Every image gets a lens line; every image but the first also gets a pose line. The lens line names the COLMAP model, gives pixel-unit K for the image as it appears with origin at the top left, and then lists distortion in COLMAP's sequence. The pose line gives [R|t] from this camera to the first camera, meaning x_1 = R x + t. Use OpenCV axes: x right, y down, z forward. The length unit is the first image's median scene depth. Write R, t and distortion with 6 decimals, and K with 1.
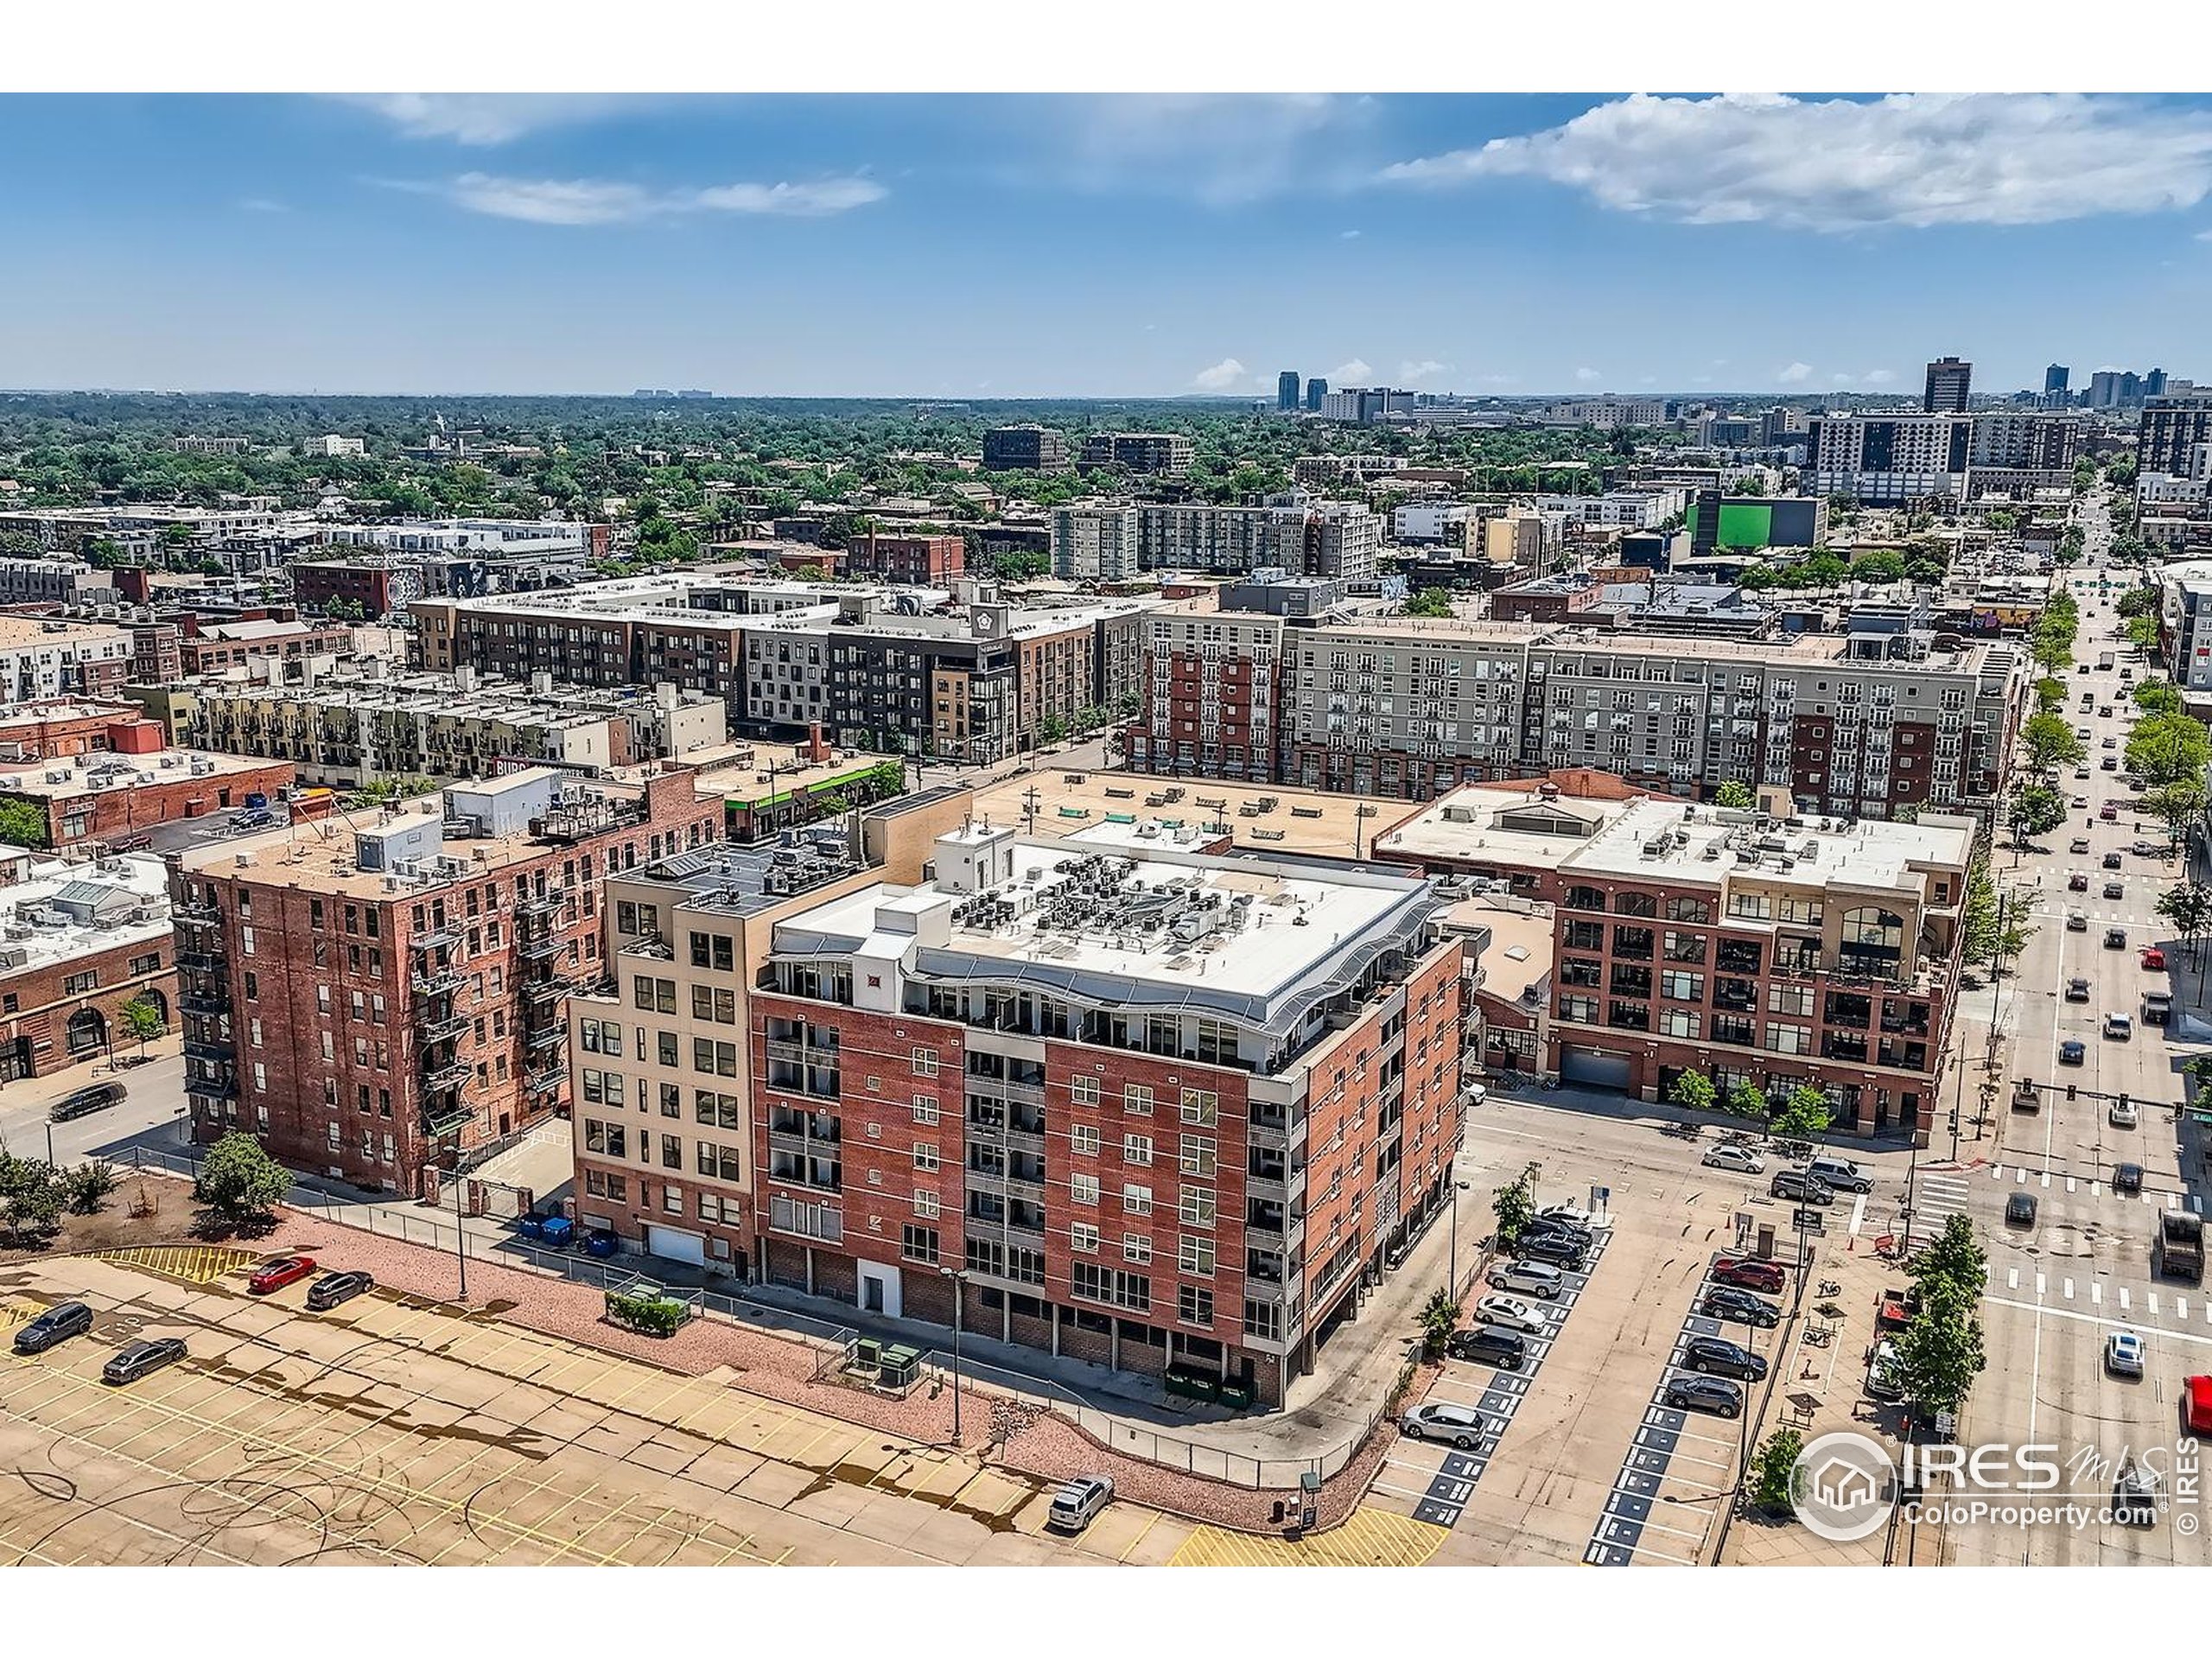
lens RADIAL K [[1932.8, 0, 1095.6], [0, 1932.8, 828.5], [0, 0, 1]] dist [0.086482, -0.092666]
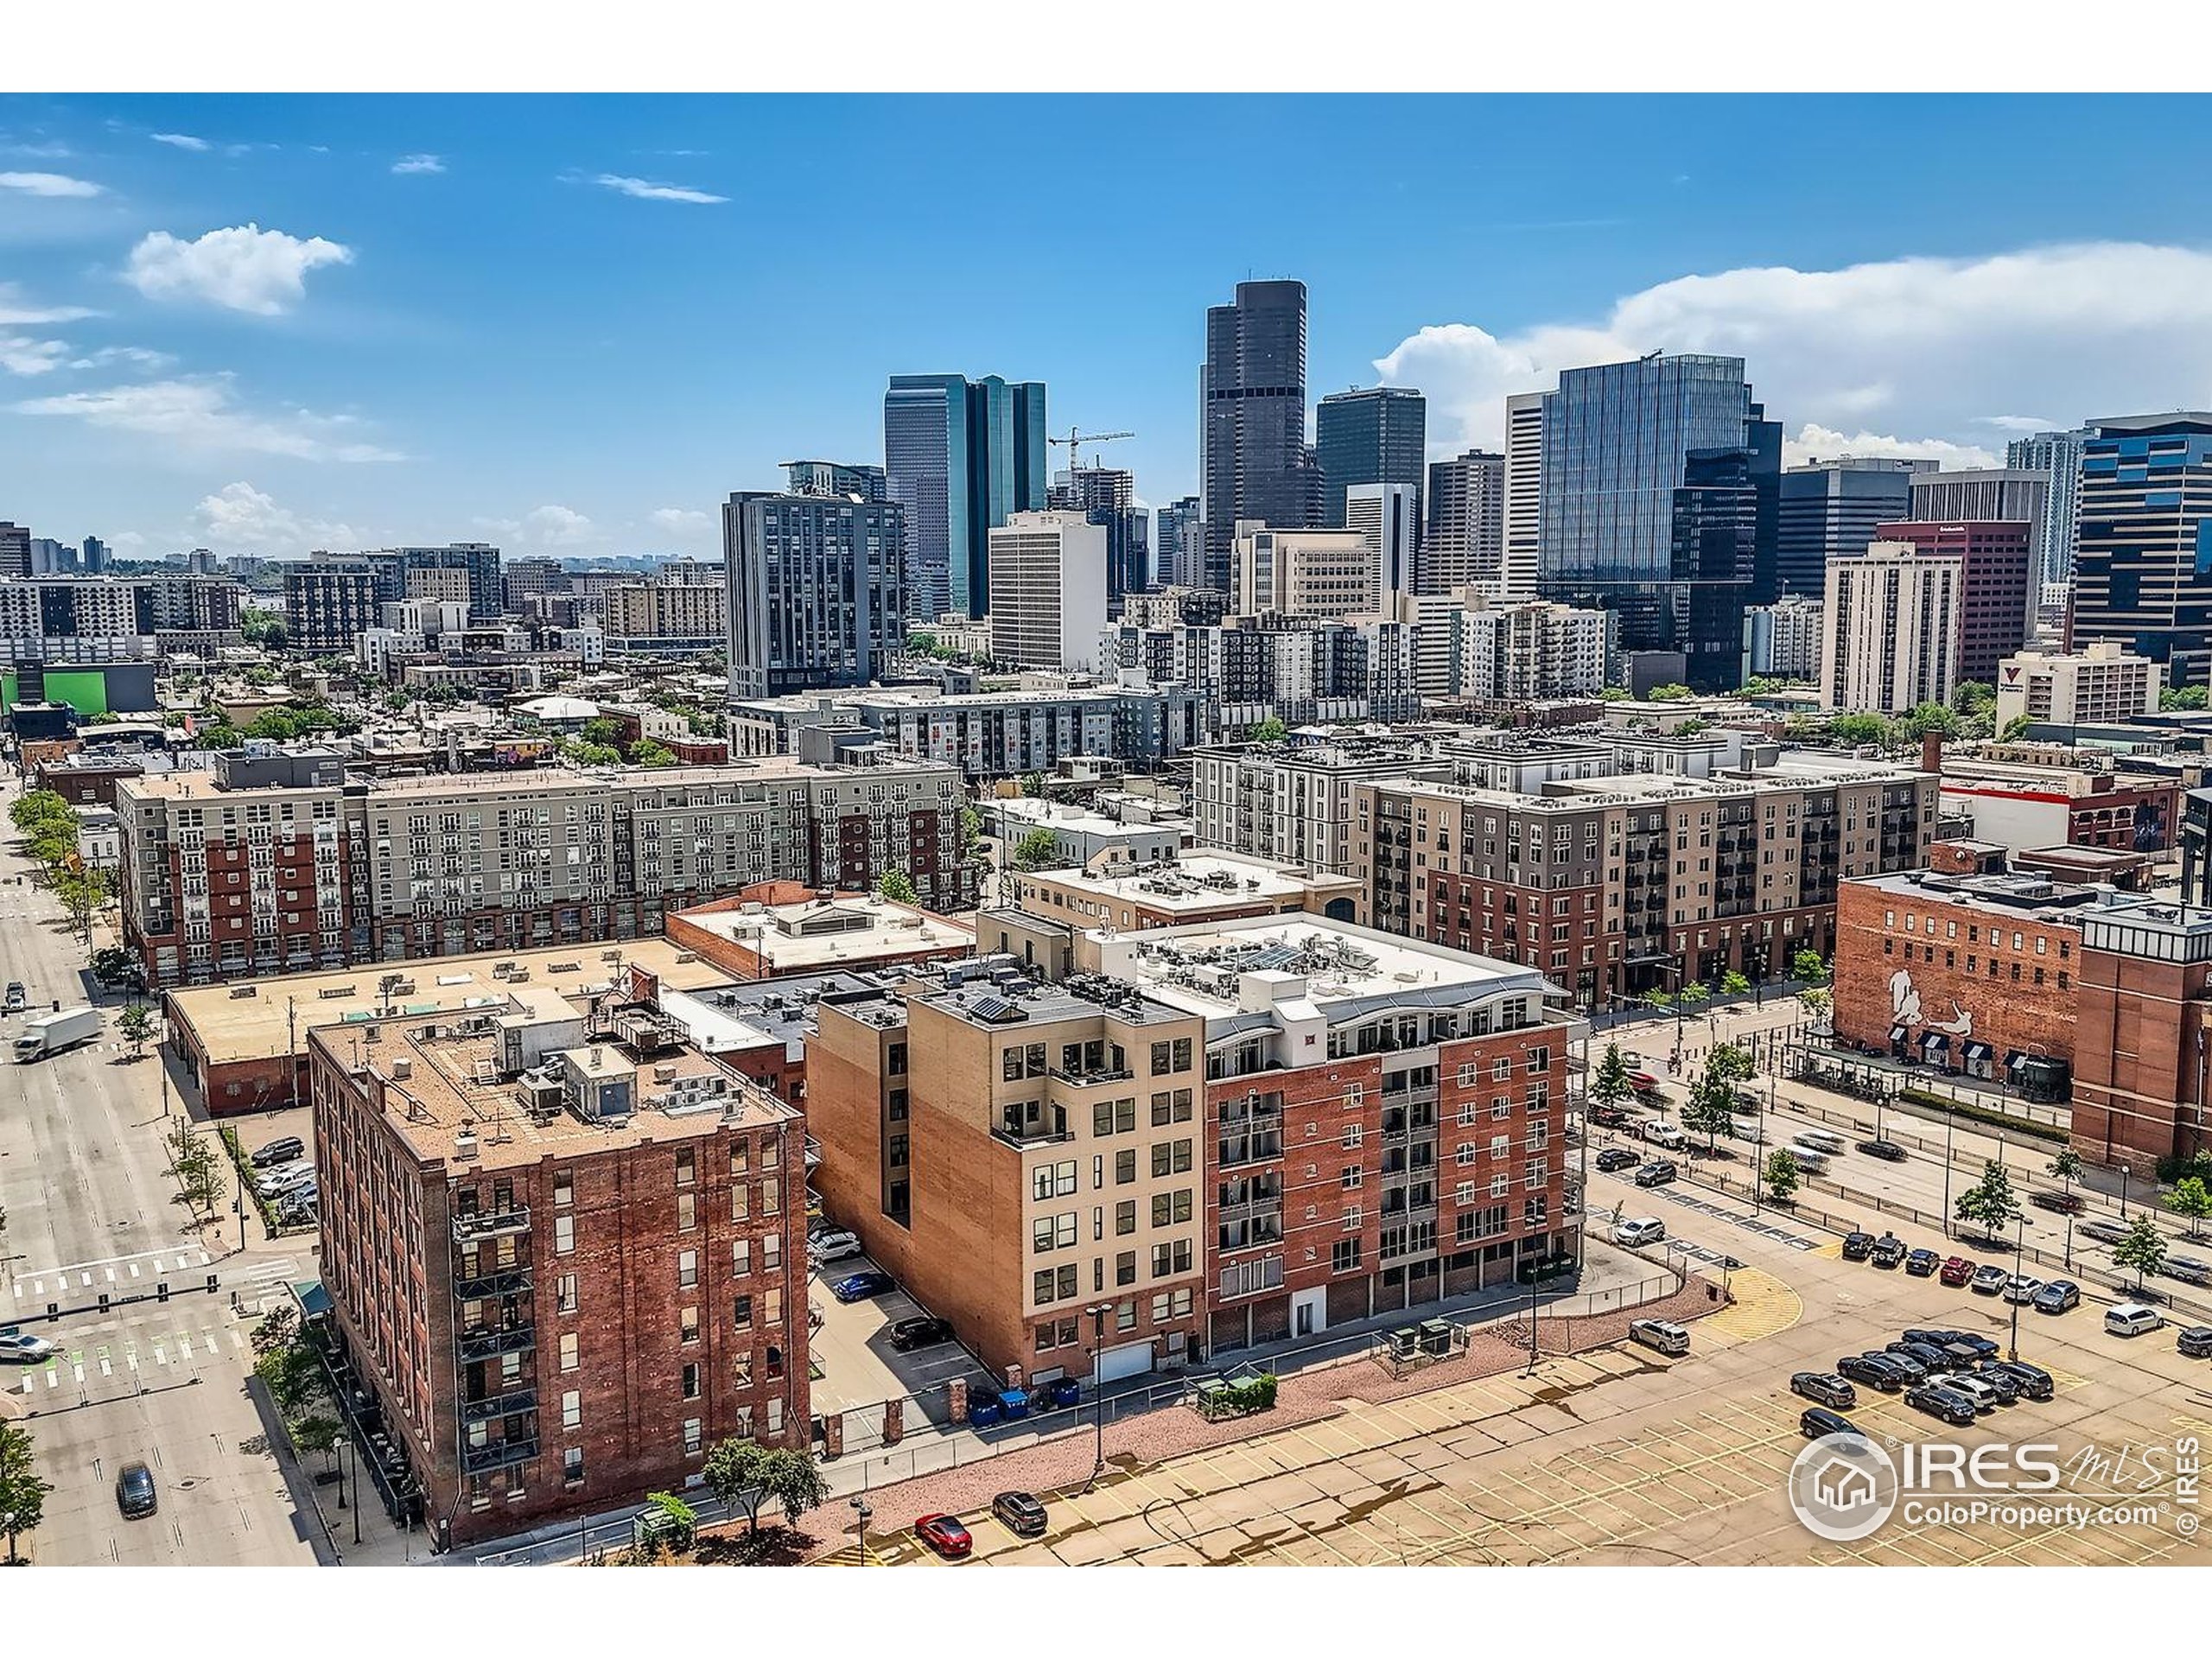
lens RADIAL K [[1932.8, 0, 1092.2], [0, 1932.8, 830.6], [0, 0, 1]] dist [0.086482, -0.092666]
pose [[0.539154, -0.121134, 0.833450, -1.050701], [0.188279, 0.981893, 0.020912, -0.086666], [-0.820892, 0.145646, 0.552198, 0.408022]]
